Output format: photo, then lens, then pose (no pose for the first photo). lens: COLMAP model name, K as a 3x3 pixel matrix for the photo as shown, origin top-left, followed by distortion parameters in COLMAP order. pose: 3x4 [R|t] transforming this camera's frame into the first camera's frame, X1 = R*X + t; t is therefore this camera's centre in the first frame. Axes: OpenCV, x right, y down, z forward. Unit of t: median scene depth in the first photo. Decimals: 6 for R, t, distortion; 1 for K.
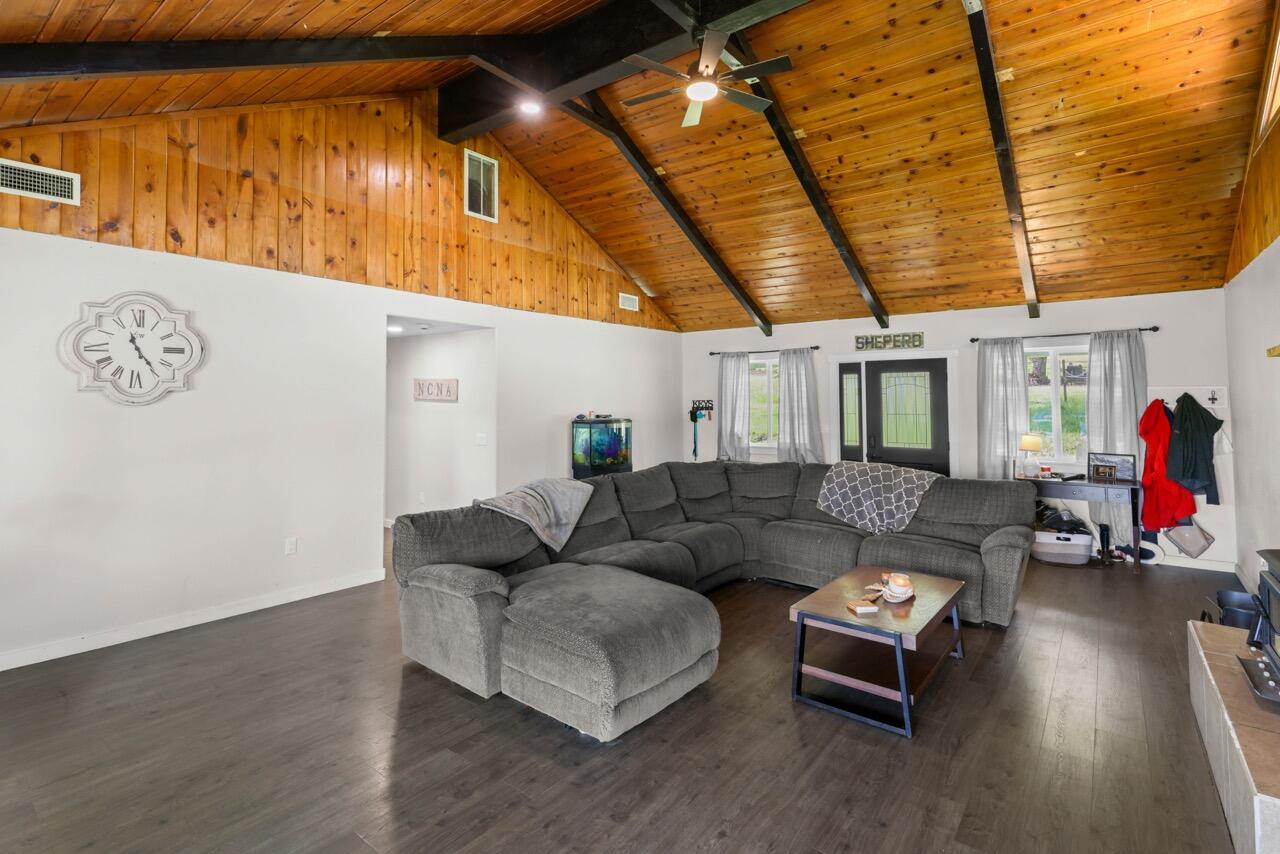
lens RADIAL K [[587.9, 0, 615.3], [0, 587.9, 376.4], [0, 0, 1]] dist [-0.003411, 0.000165]
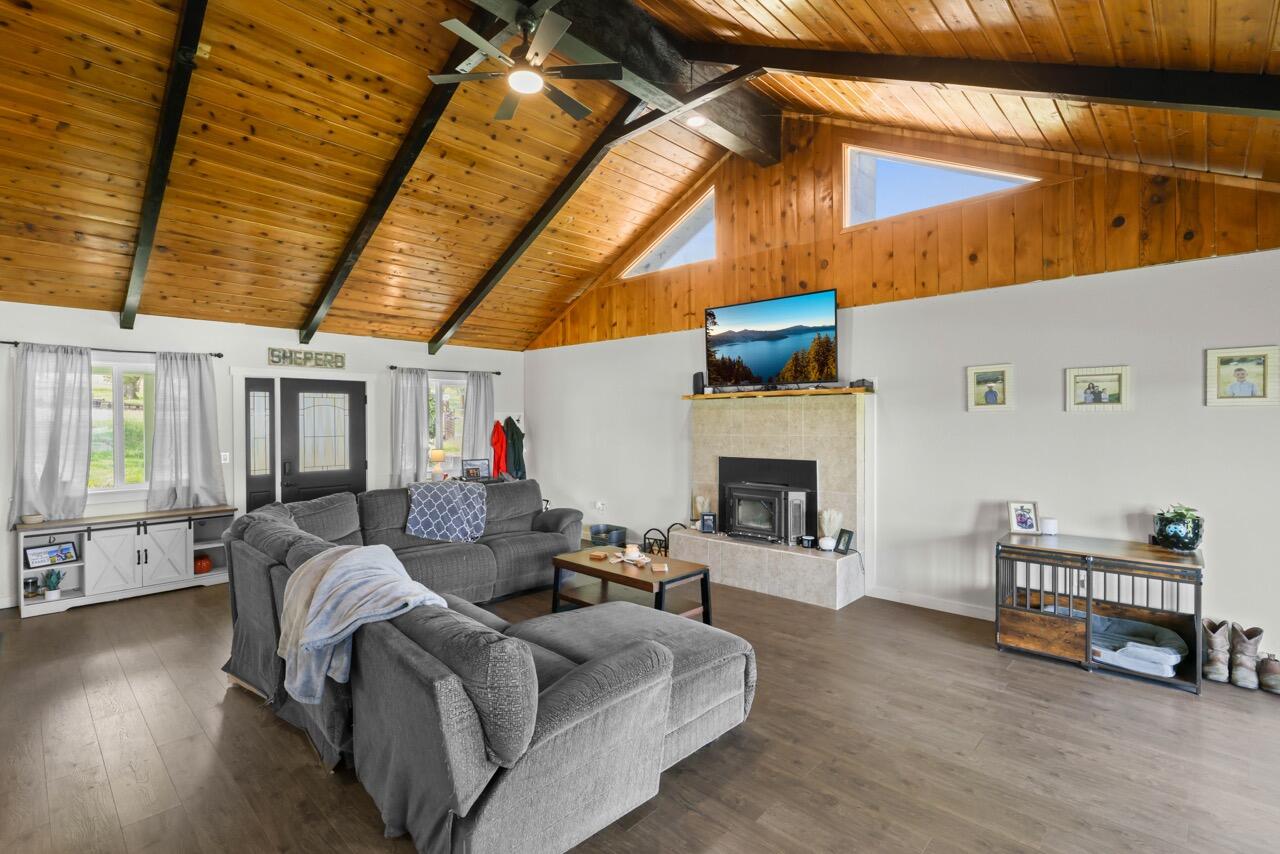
lens RADIAL K [[587.9, 0, 633.3], [0, 587.9, 424.5], [0, 0, 1]] dist [-0.003411, 0.000165]
pose [[0.099867, -0.006233, 0.994981, -0.426513], [-0.033848, 0.999380, 0.009658, 0.018839], [-0.994425, -0.034643, 0.099594, 0.411165]]
